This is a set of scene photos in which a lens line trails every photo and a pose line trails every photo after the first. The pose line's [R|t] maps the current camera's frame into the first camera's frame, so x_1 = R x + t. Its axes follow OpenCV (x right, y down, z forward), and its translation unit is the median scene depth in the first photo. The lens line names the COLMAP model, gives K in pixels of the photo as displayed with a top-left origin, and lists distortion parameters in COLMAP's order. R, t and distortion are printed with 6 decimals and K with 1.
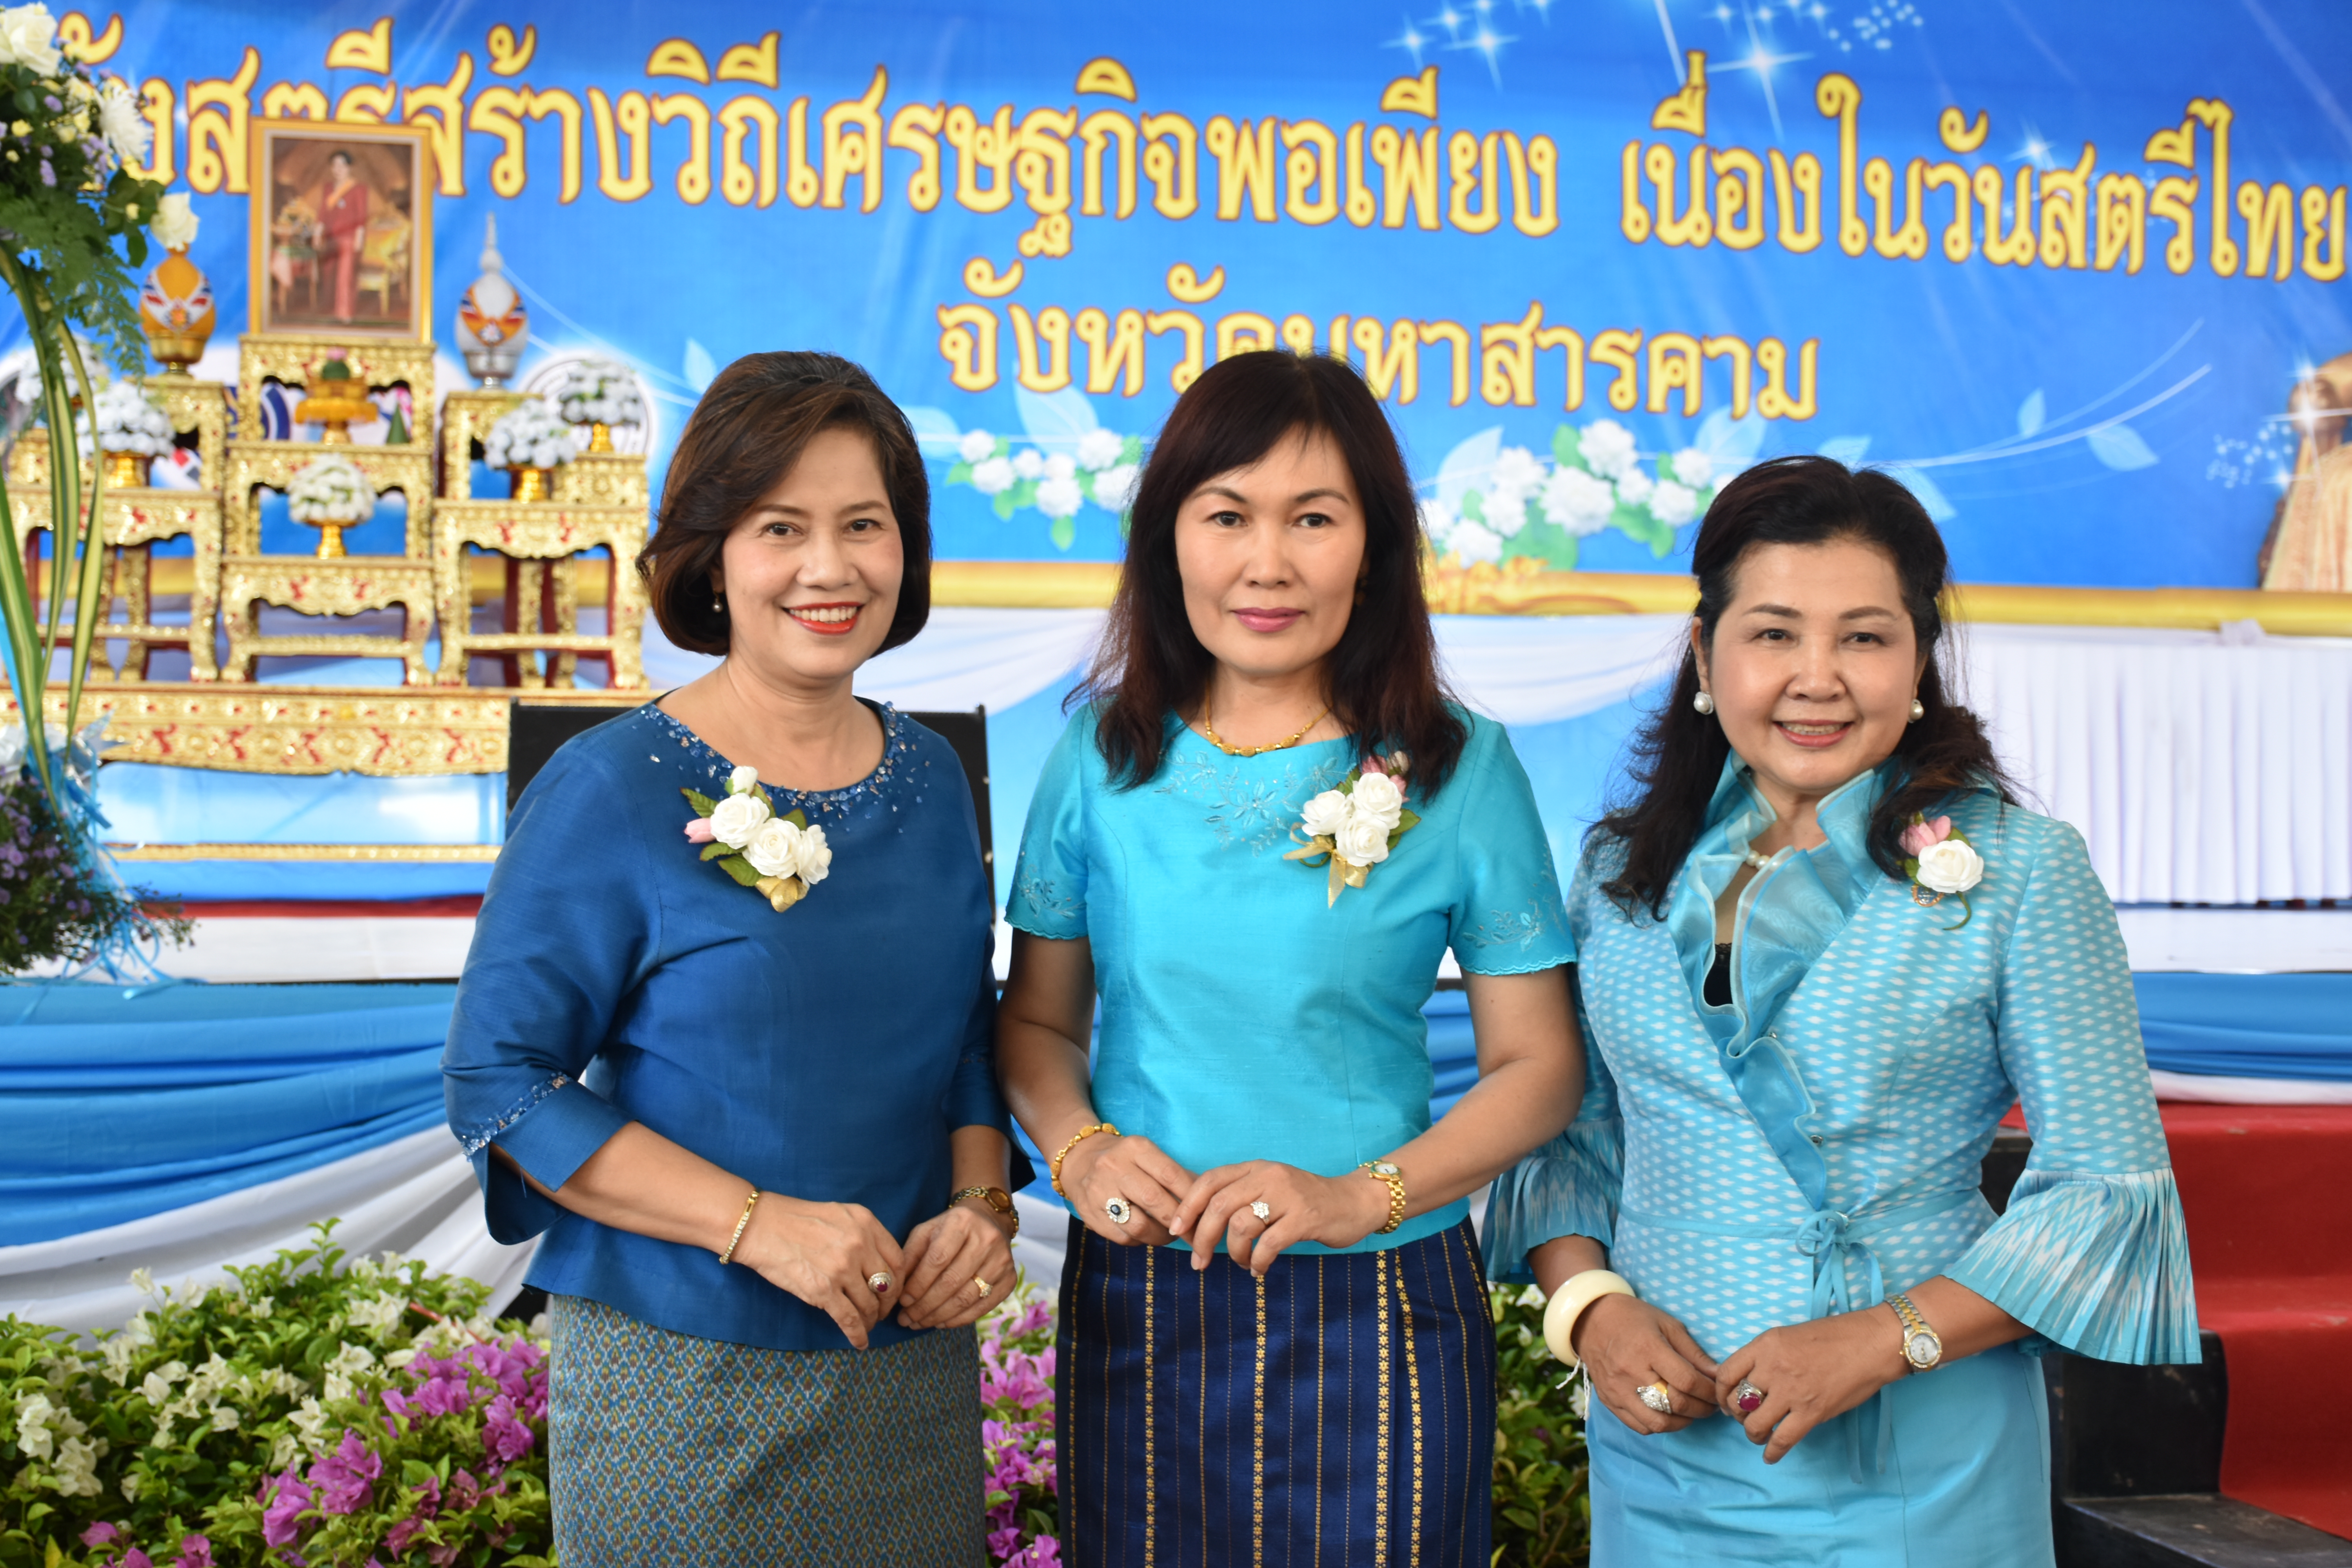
lens RADIAL K [[3425.0, 0, 1162.2], [0, 3425.0, 751.4], [0, 0, 1]] dist [-0.016872, 0.123293]
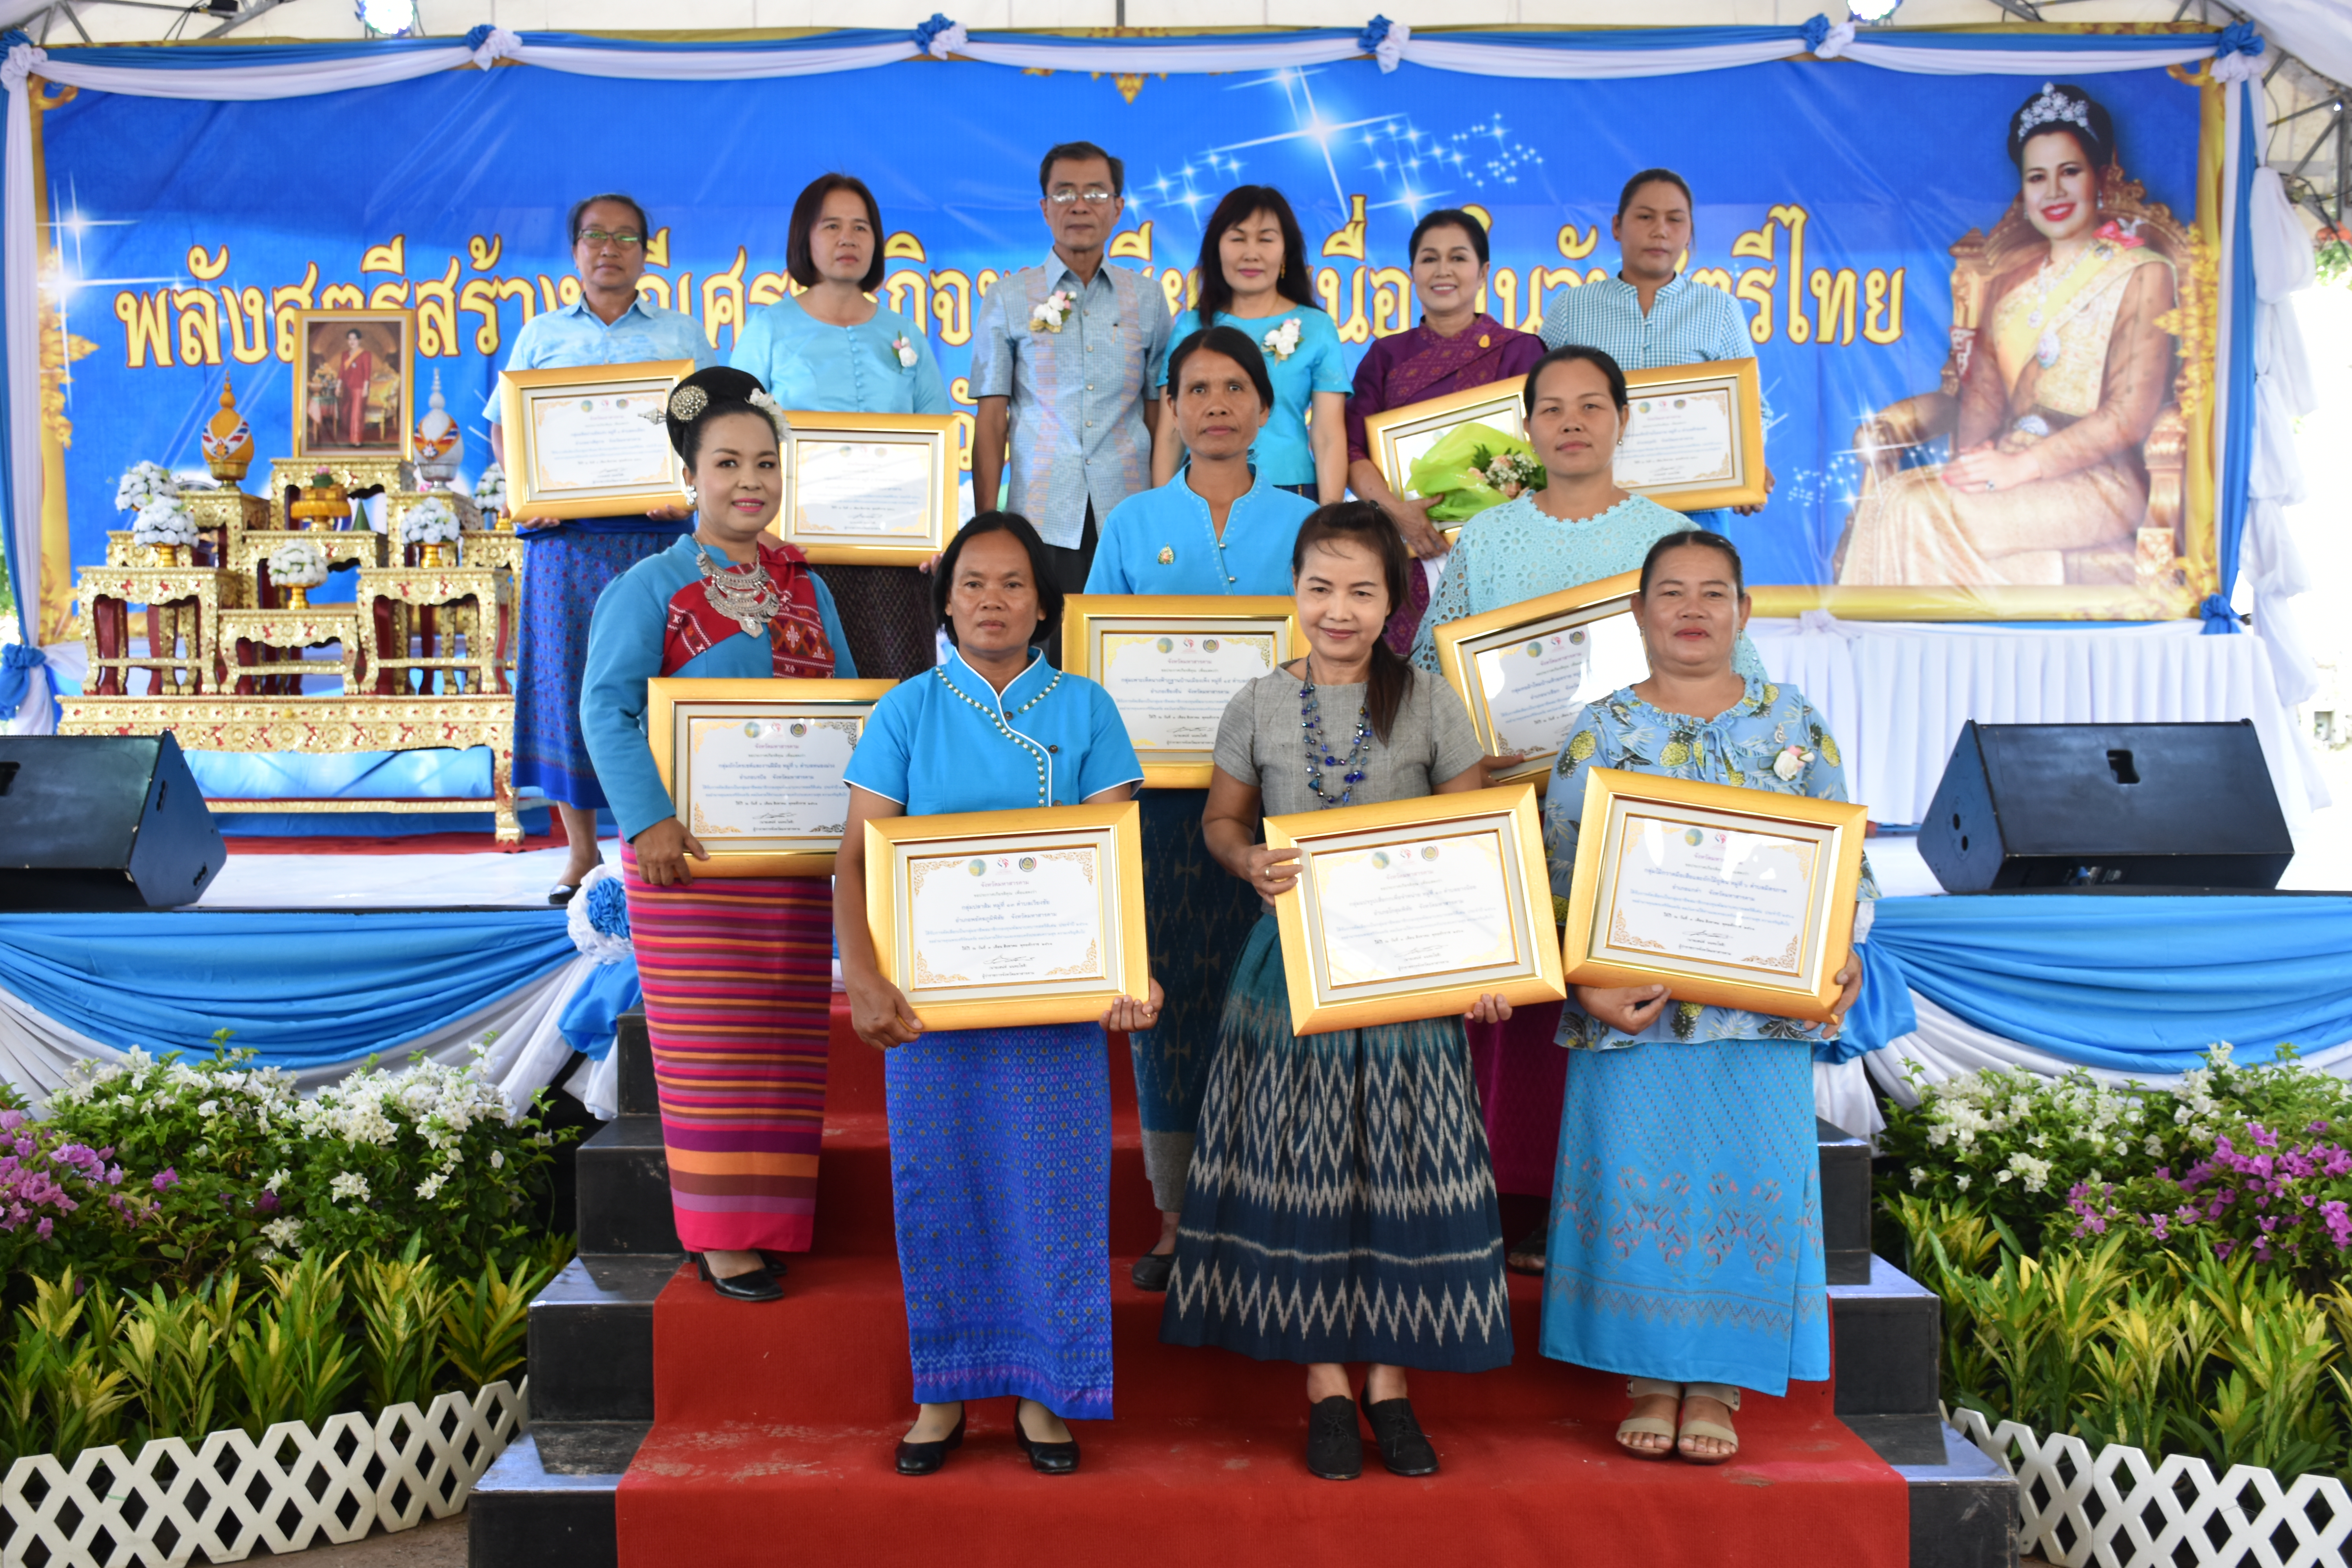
lens RADIAL K [[2655.9, 0, 1176.0], [0, 2655.9, 784.0], [0, 0, 1]] dist [0.003240, 0.029280]
pose [[0.971346, -0.007018, -0.237567, 0.379959], [0.015711, 0.999274, 0.034718, -0.013519], [0.237151, -0.037455, 0.970750, -0.038199]]
